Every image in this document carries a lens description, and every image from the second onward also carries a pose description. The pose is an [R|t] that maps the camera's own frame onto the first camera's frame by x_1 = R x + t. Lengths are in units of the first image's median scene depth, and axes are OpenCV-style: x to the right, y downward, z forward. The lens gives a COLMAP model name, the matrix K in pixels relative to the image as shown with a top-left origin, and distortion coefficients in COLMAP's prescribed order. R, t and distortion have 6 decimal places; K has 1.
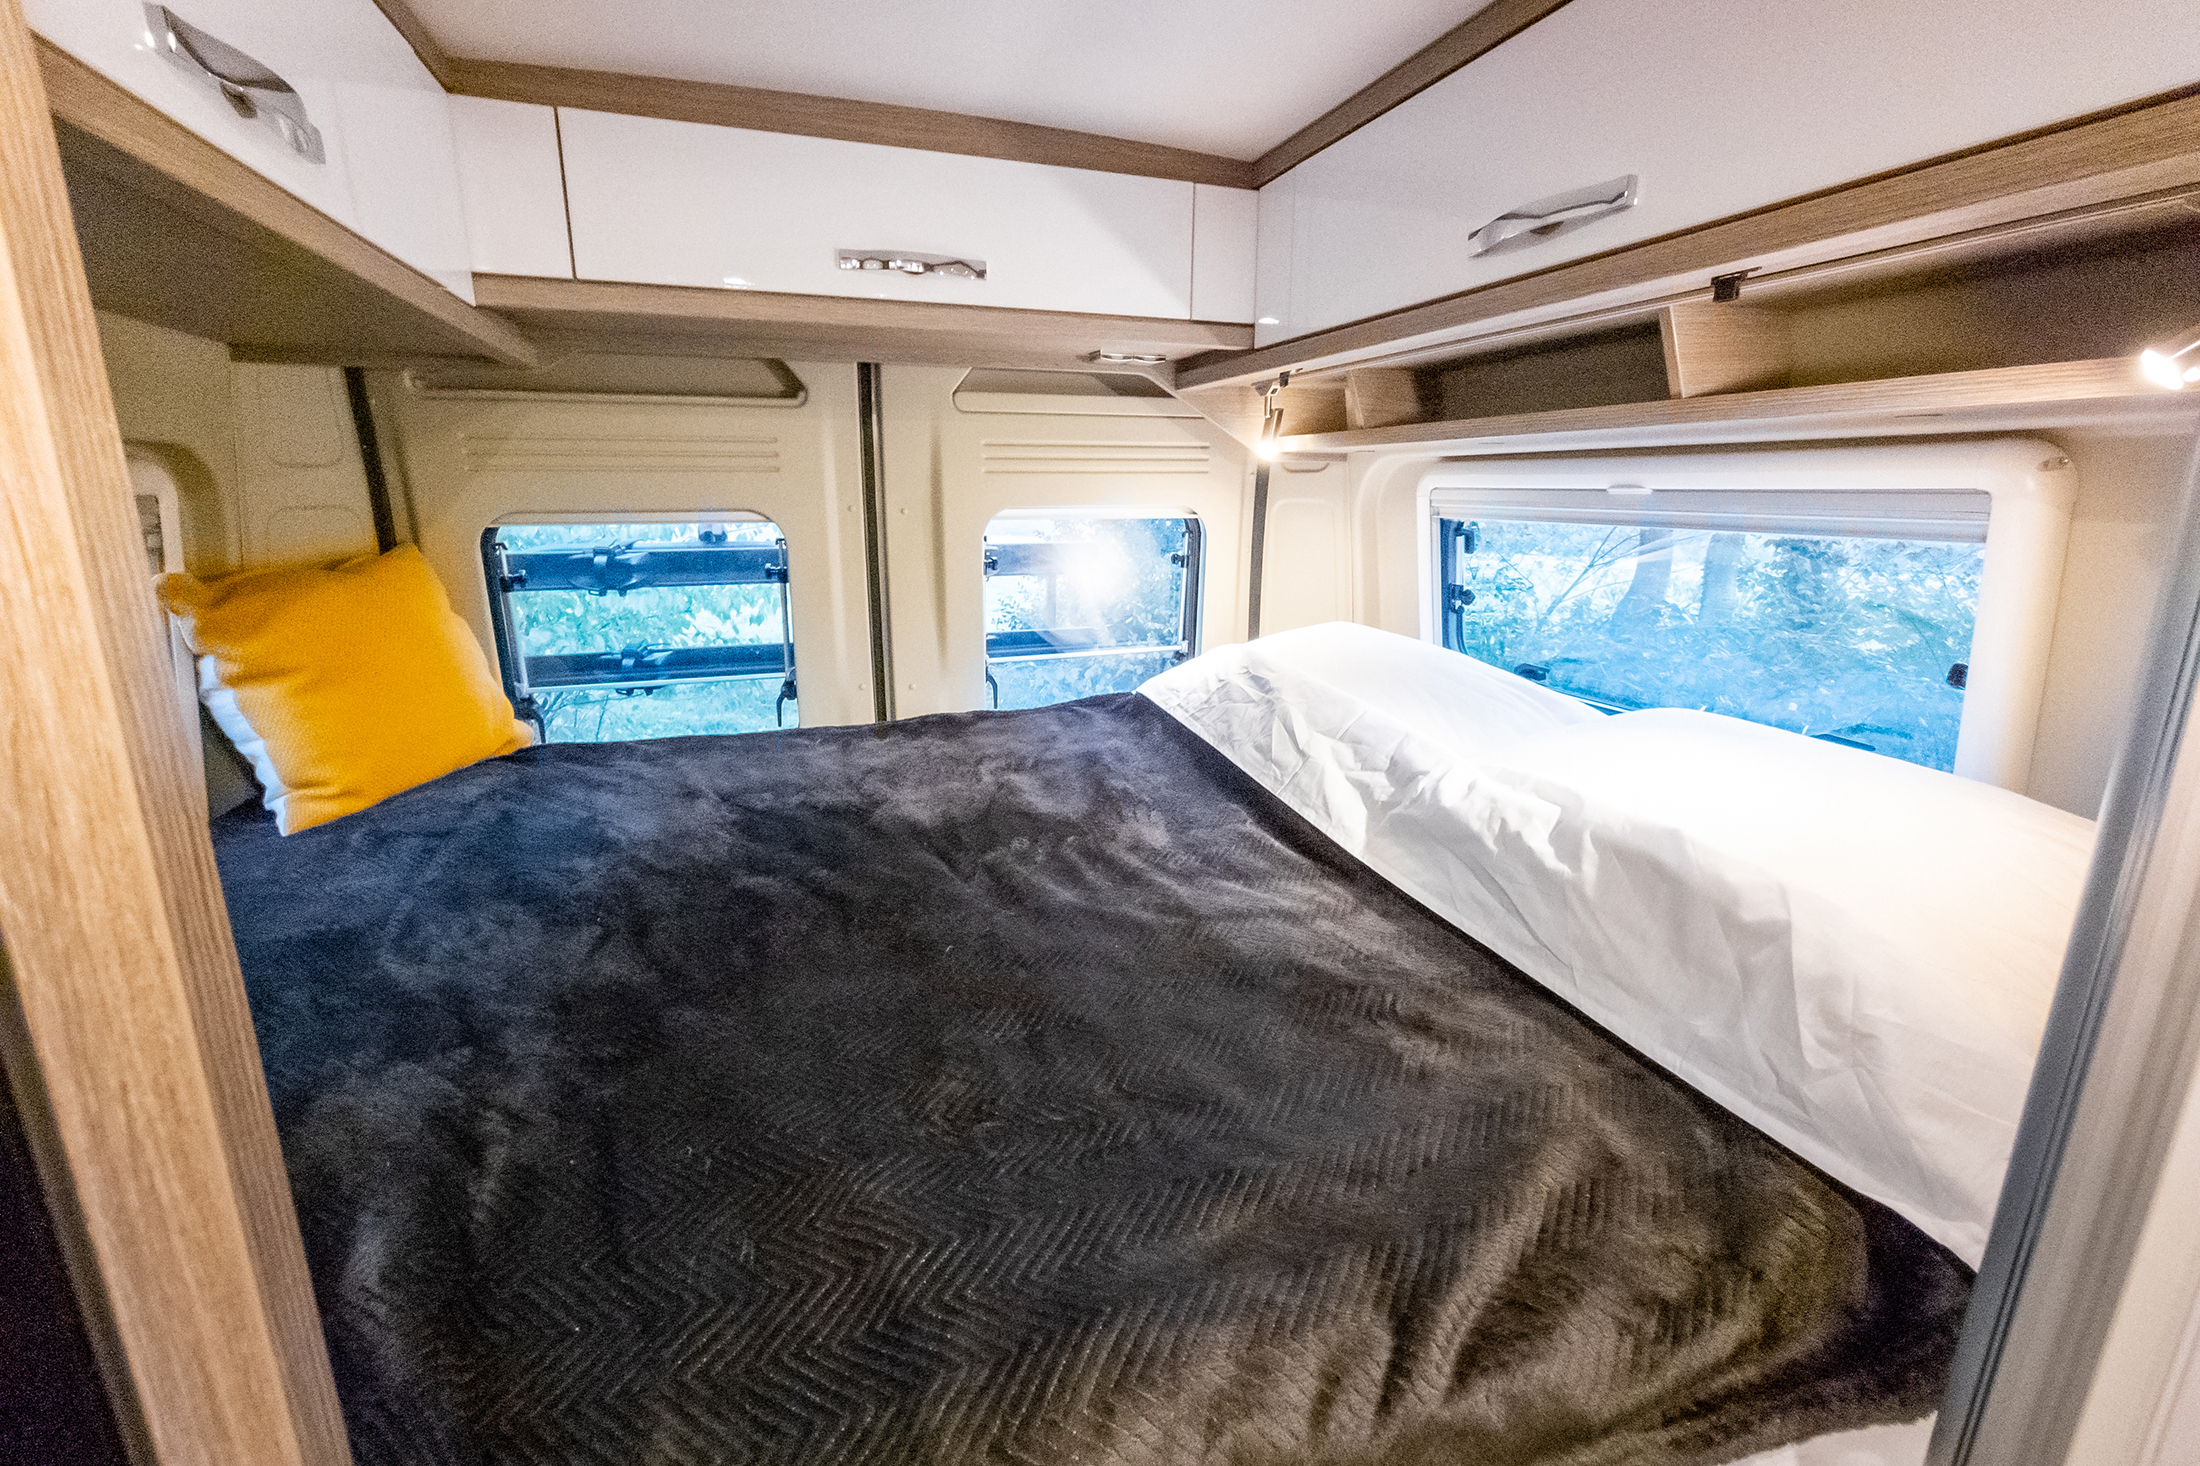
lens RADIAL K [[927.1, 0, 1100.0], [0, 927.1, 733.0], [0, 0, 1]] dist [-0.001459, -0.000177]
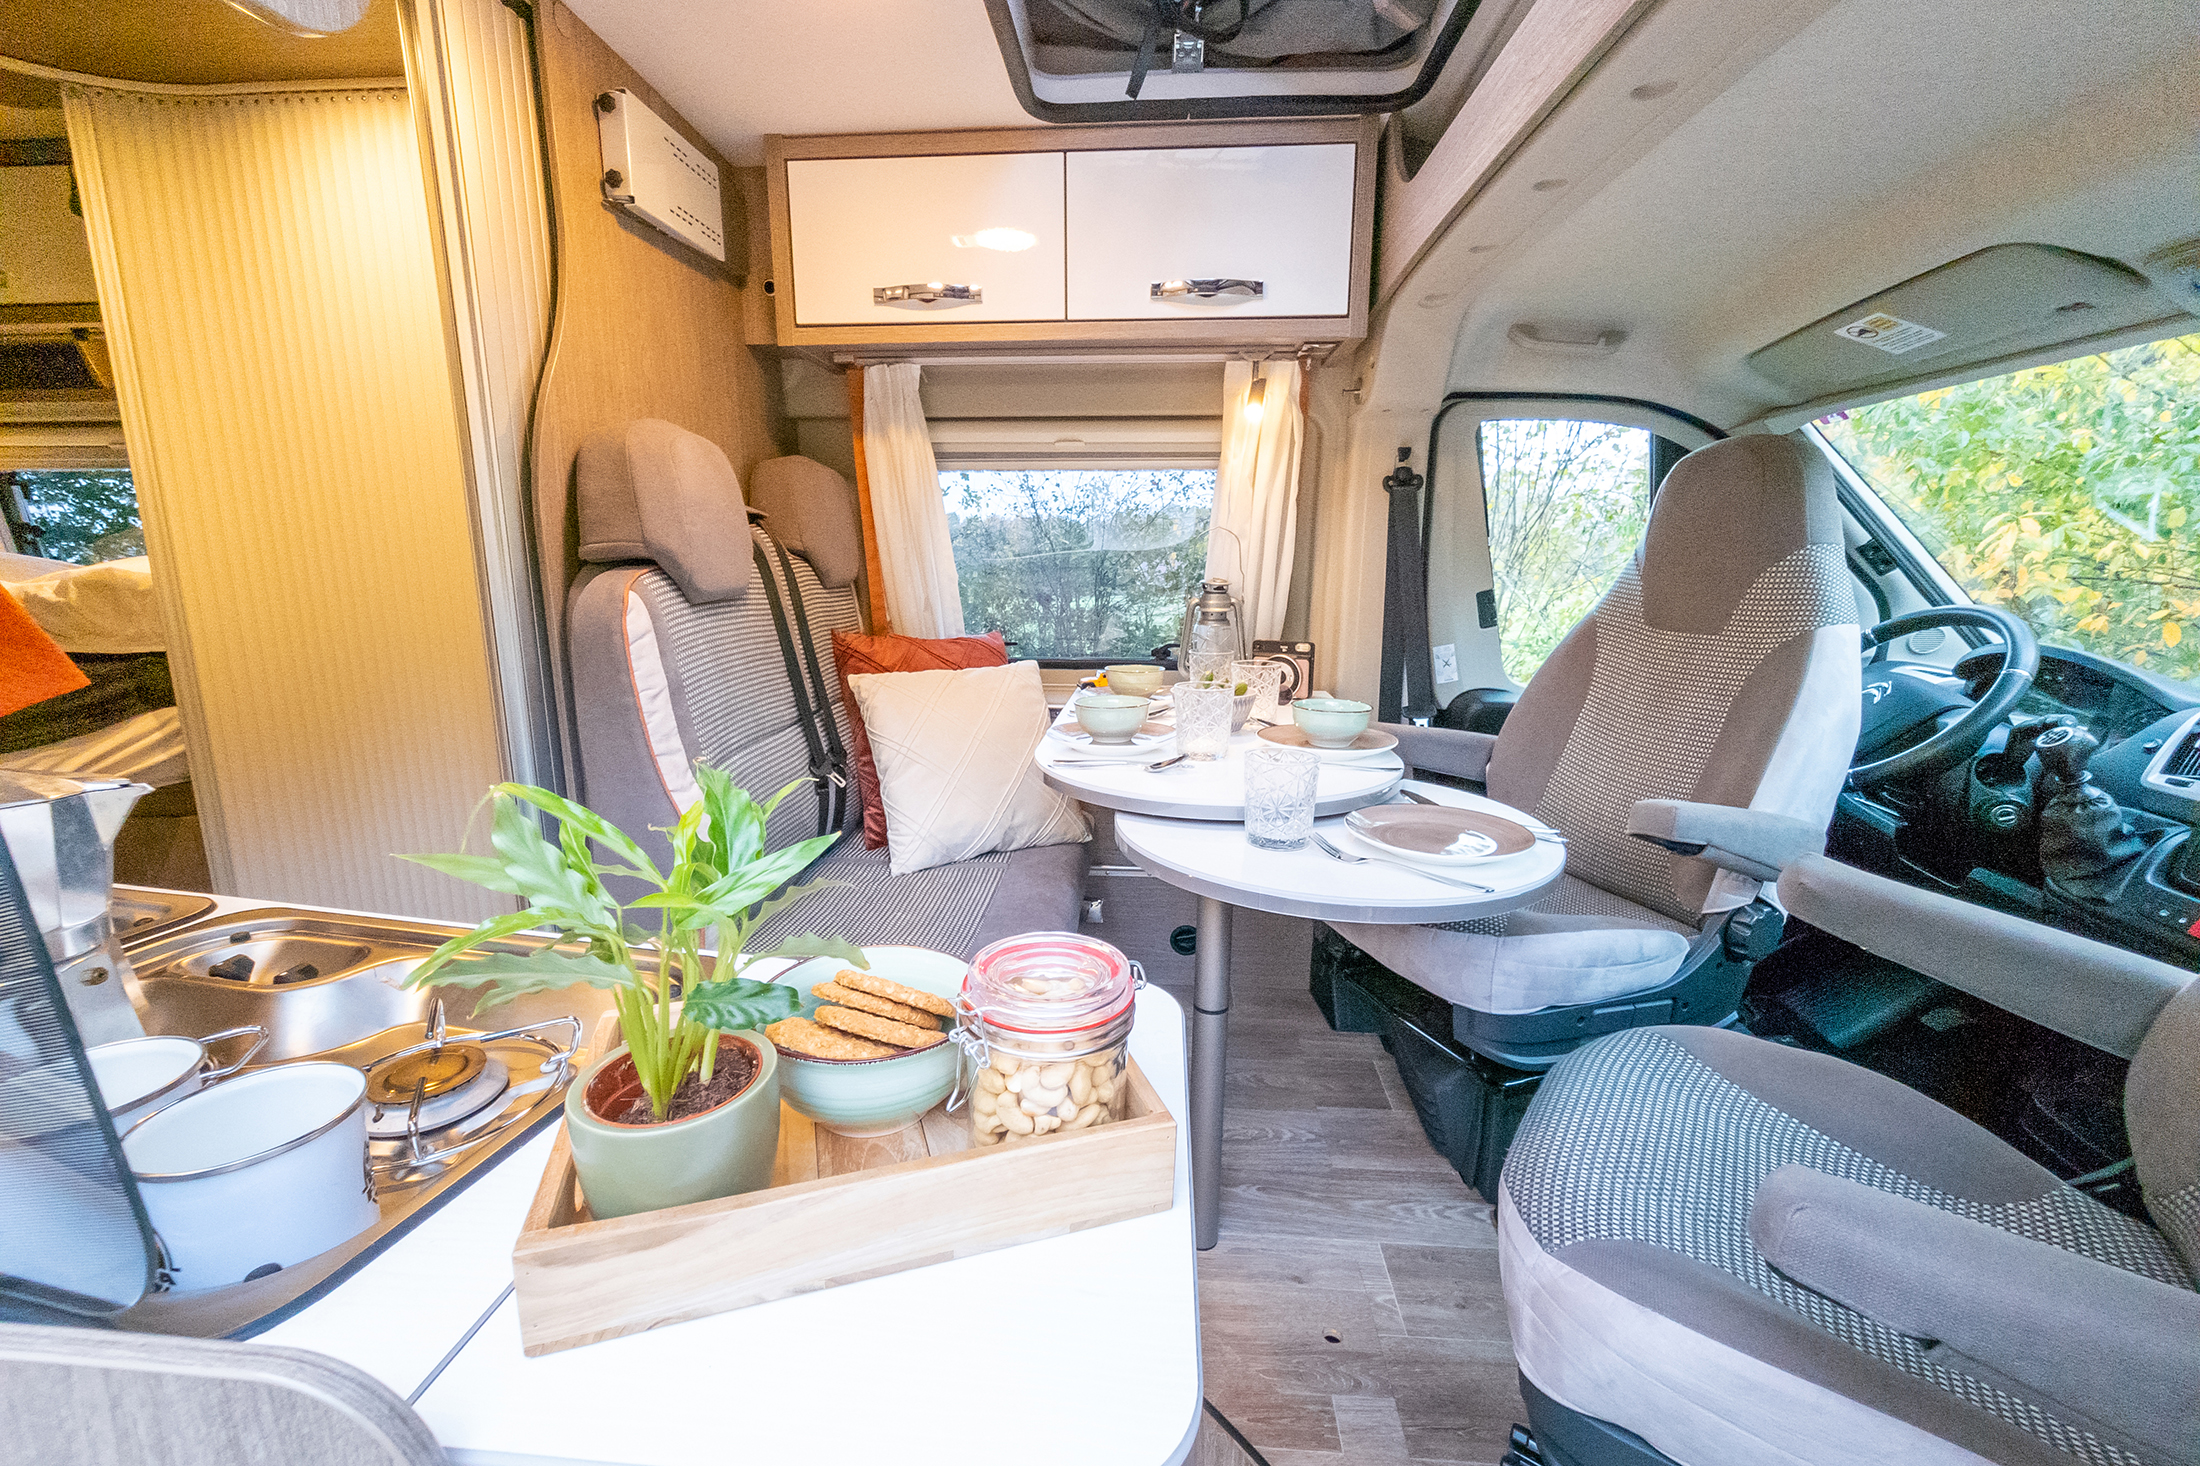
lens RADIAL K [[927.1, 0, 1100.0], [0, 927.1, 733.0], [0, 0, 1]] dist [-0.001459, -0.000177]
pose [[0.427921, -0.177071, 0.886301, -0.261848], [0.227378, 0.970173, 0.084046, 0.525374], [-0.874747, 0.165560, 0.455419, -1.283797]]
